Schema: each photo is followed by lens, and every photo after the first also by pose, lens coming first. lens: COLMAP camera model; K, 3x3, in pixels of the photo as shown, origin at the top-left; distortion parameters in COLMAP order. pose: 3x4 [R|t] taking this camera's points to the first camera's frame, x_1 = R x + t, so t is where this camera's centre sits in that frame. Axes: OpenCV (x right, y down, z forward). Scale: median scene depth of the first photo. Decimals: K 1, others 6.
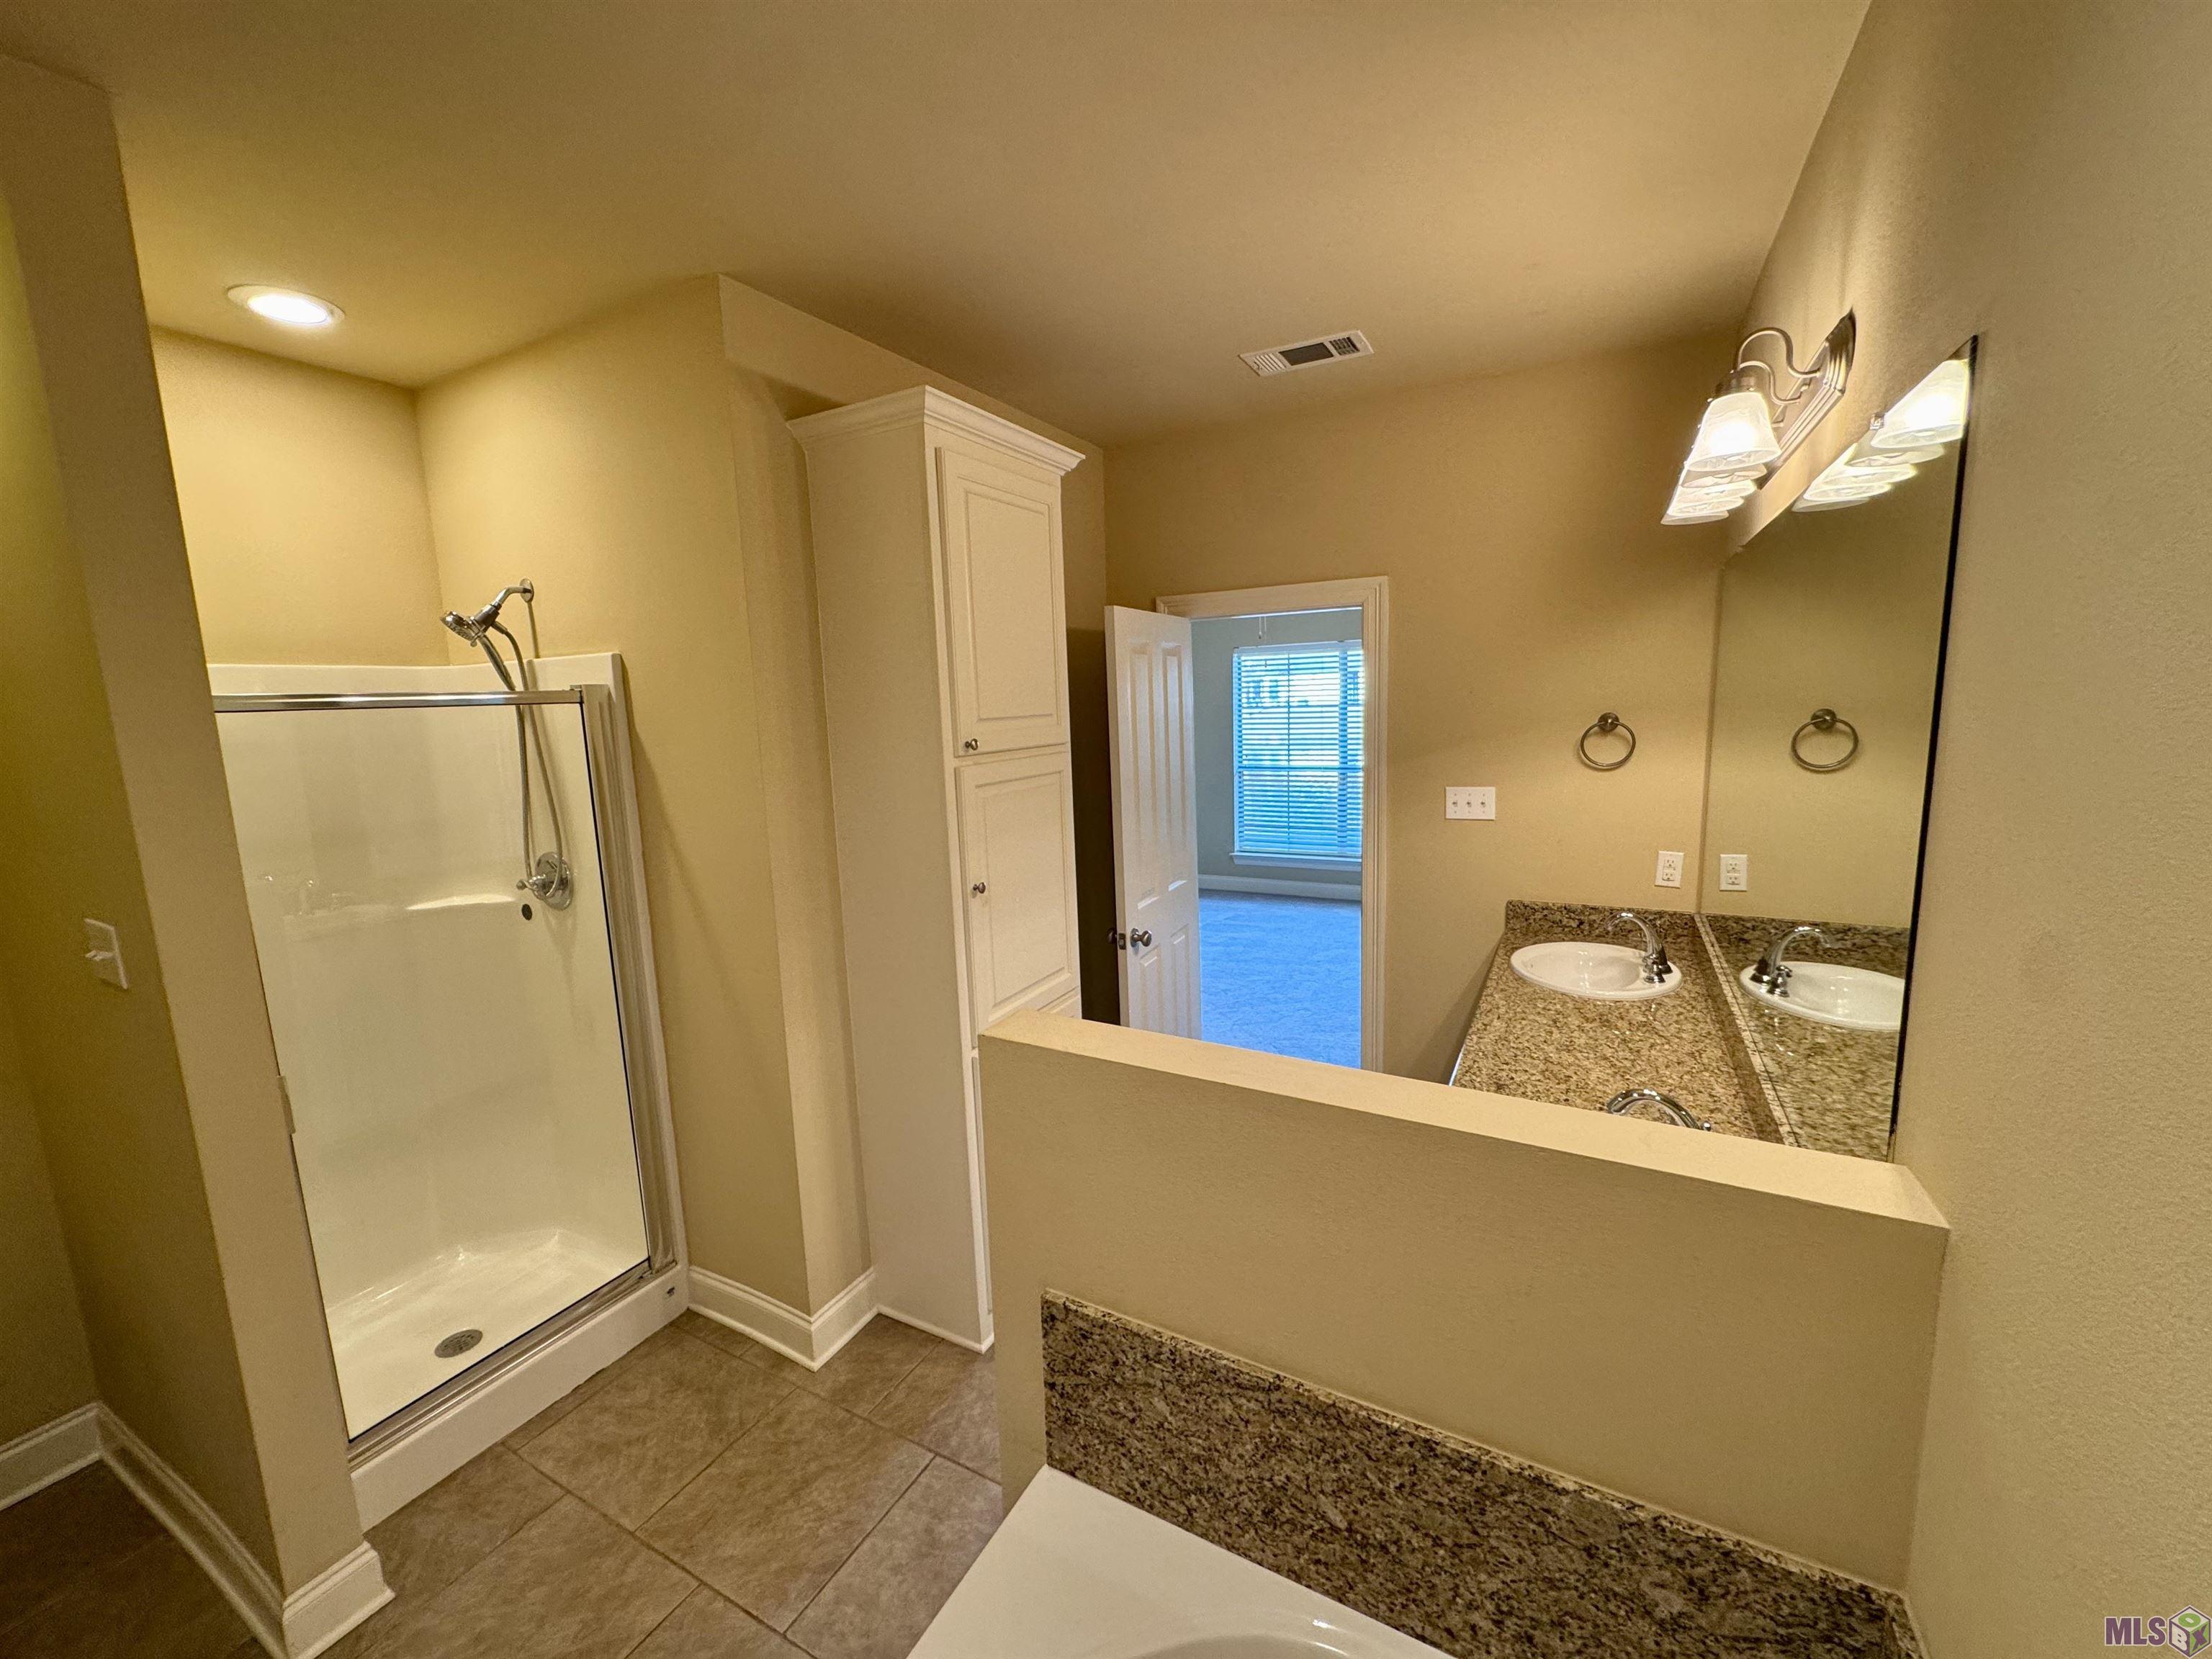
lens RADIAL K [[885.4, 0, 1108.1], [0, 885.4, 834.6], [0, 0, 1]] dist [0.002548, 0.000293]
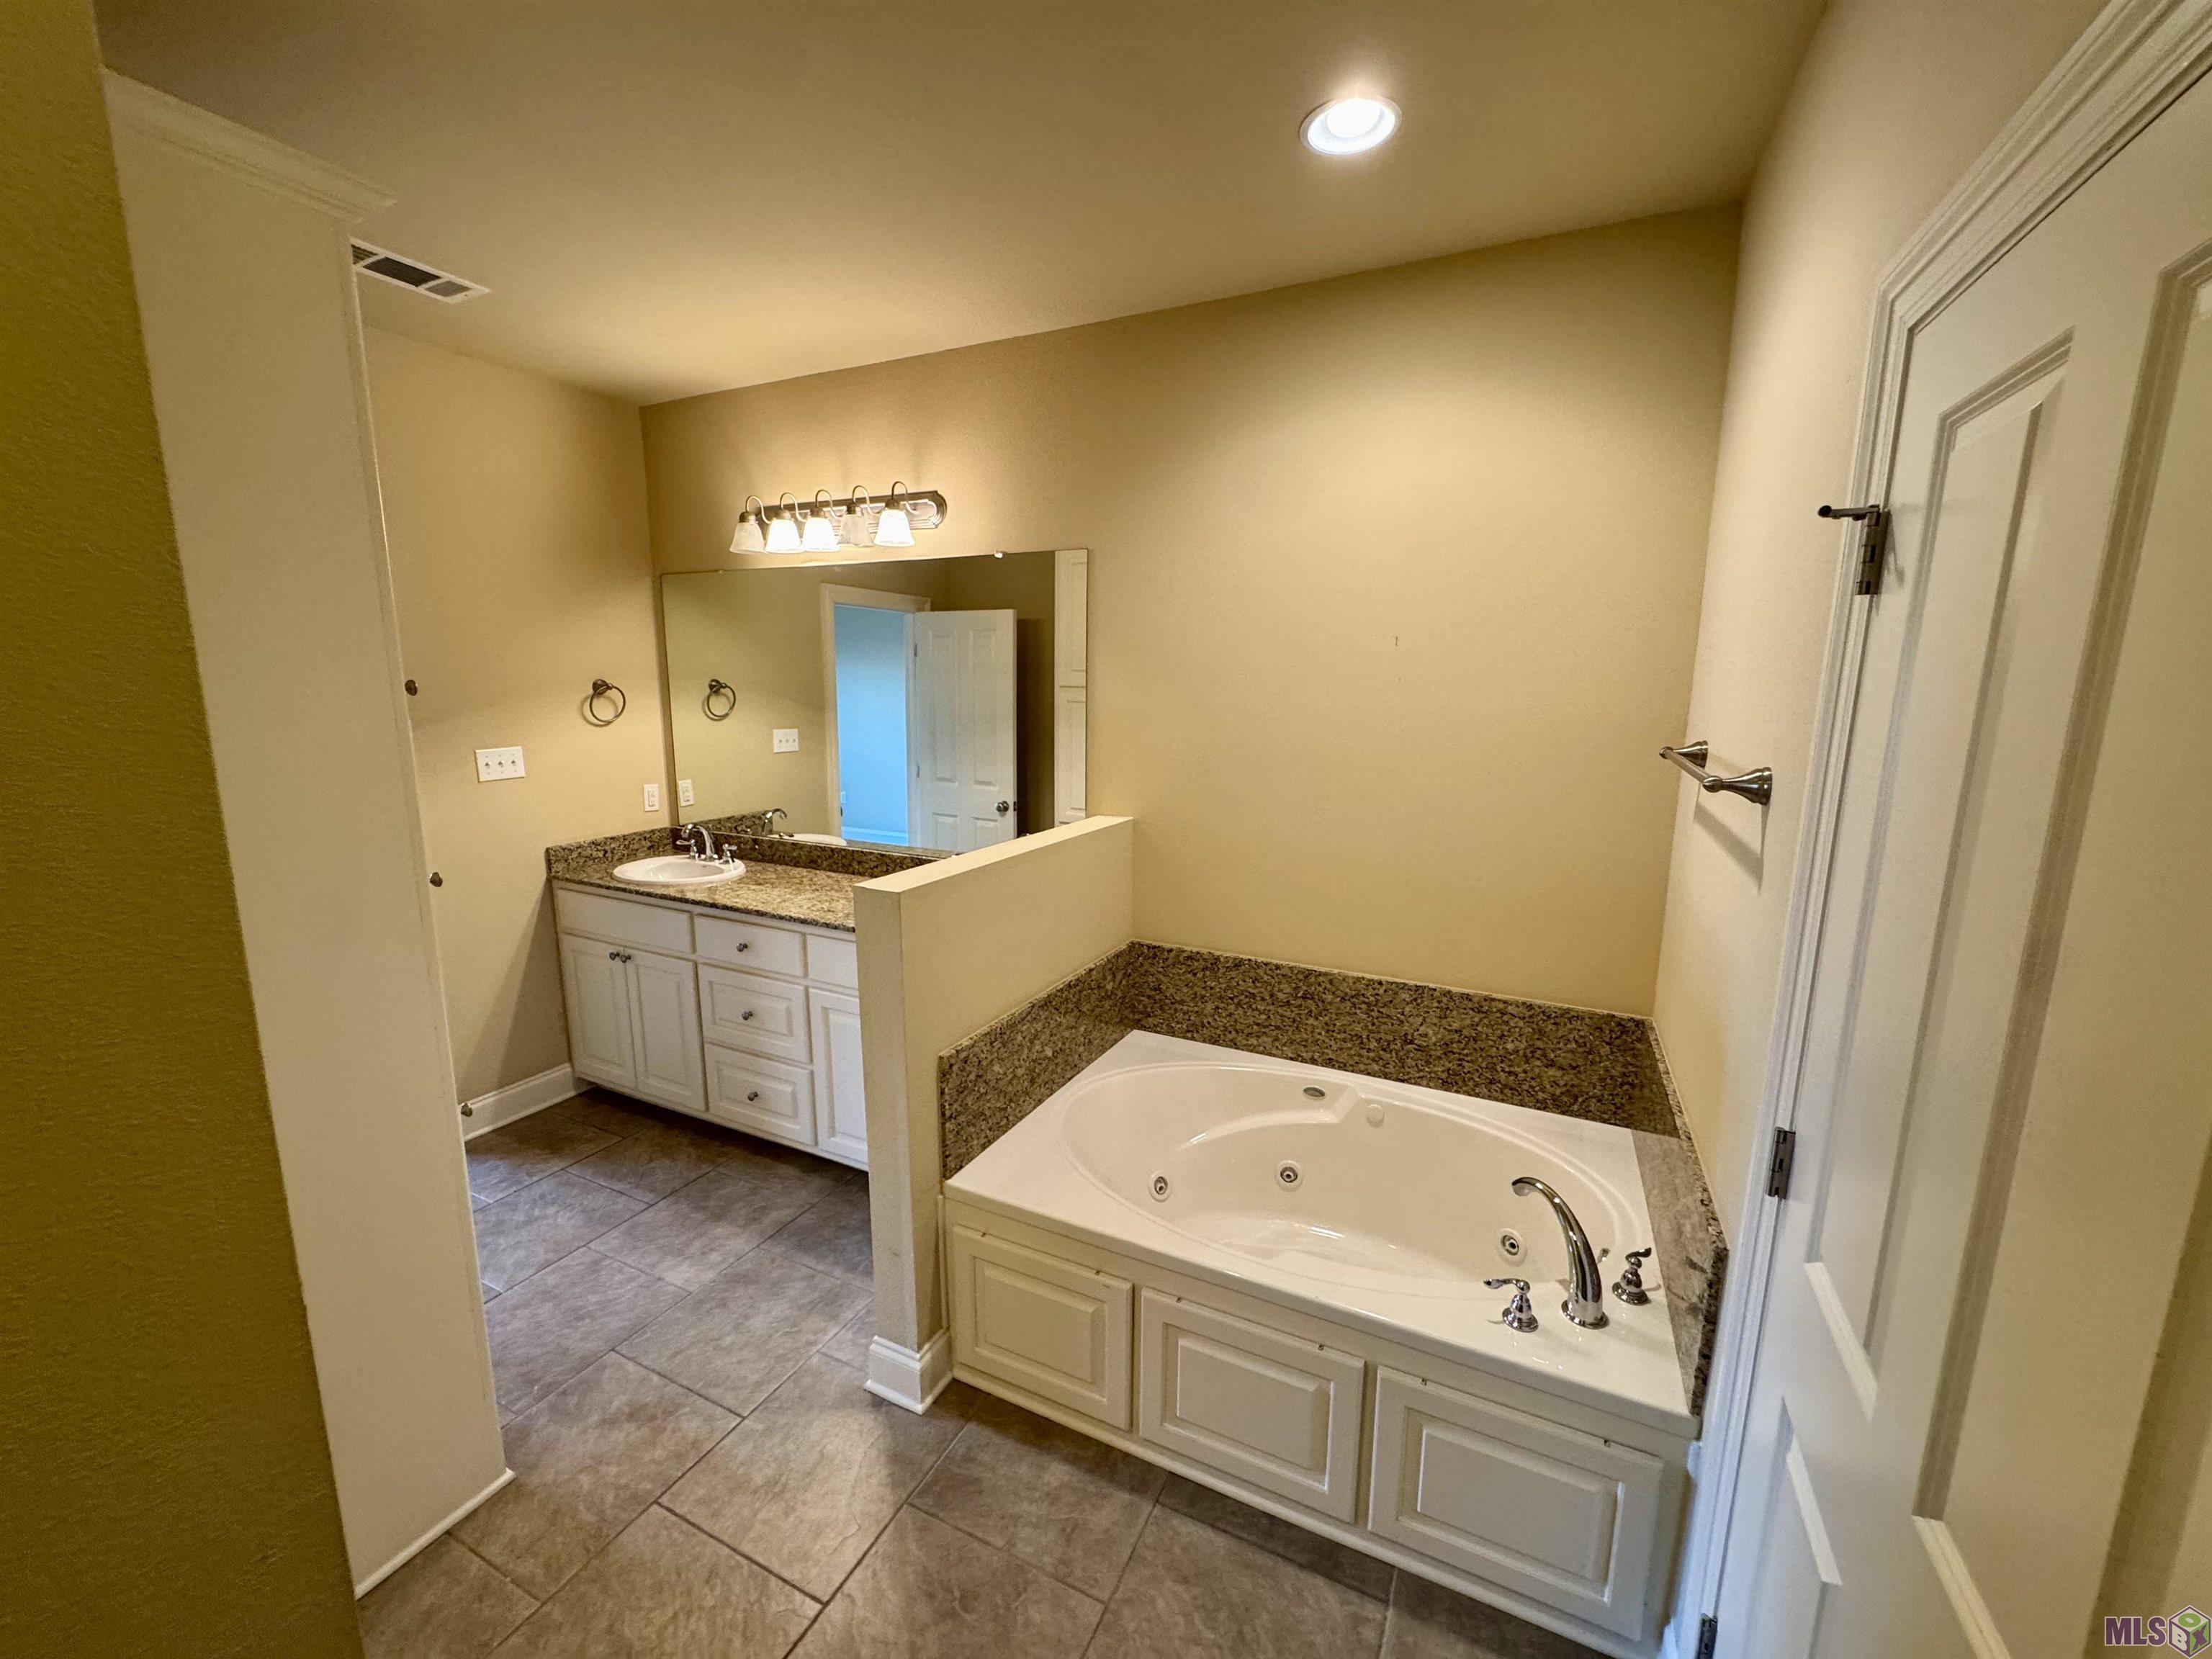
lens RADIAL K [[885.4, 0, 1105.1], [0, 885.4, 831.2], [0, 0, 1]] dist [0.002548, 0.000293]
pose [[-0.044953, -0.139281, 0.989232, -0.879270], [0.147391, 0.978471, 0.144464, -0.004233], [-0.988056, 0.152298, -0.023457, 0.435354]]
